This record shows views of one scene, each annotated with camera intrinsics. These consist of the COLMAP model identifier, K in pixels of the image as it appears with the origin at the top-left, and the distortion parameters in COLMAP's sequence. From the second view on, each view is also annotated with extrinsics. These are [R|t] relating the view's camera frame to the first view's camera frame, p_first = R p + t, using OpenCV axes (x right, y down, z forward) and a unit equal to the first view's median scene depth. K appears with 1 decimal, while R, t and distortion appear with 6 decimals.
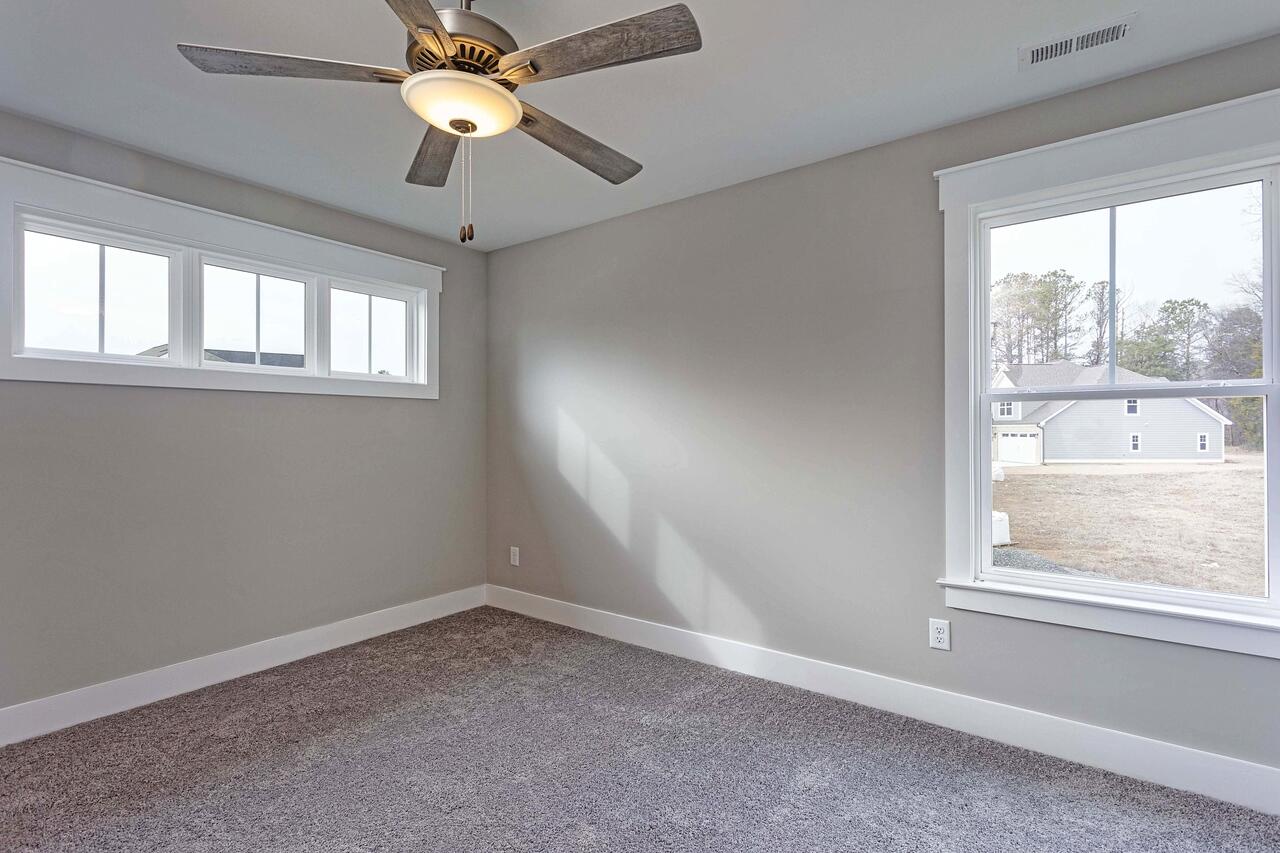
lens RADIAL K [[598.1, 0, 632.7], [0, 598.1, 425.2], [0, 0, 1]] dist [0.000007, 0.000134]
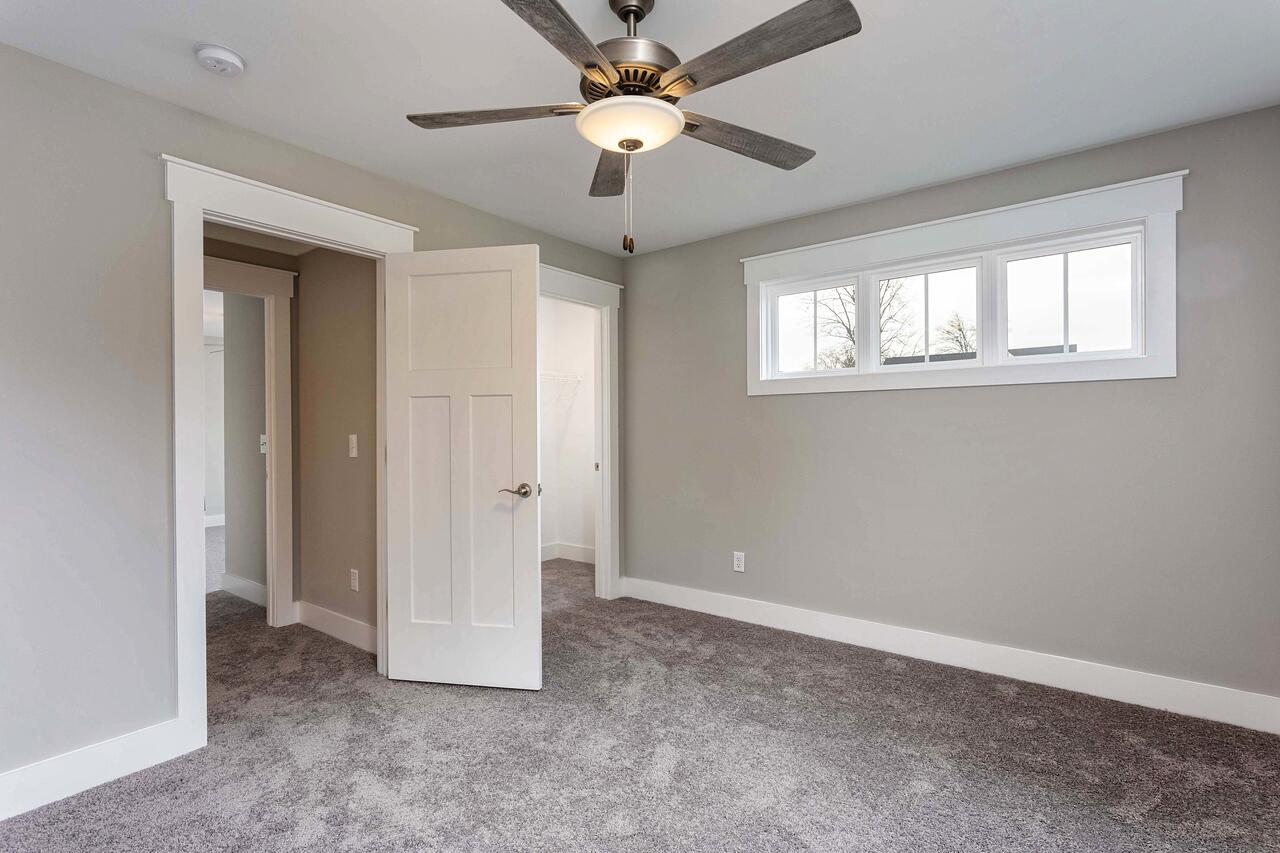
lens RADIAL K [[597.6, 0, 640.9], [0, 597.6, 444.5], [0, 0, 1]] dist [0.001250, 0.000453]
pose [[-0.010000, 0.023133, -0.999682, 0.388917], [0.015224, 0.999620, 0.022980, 0.004496], [0.999834, -0.014989, -0.010349, 0.500443]]
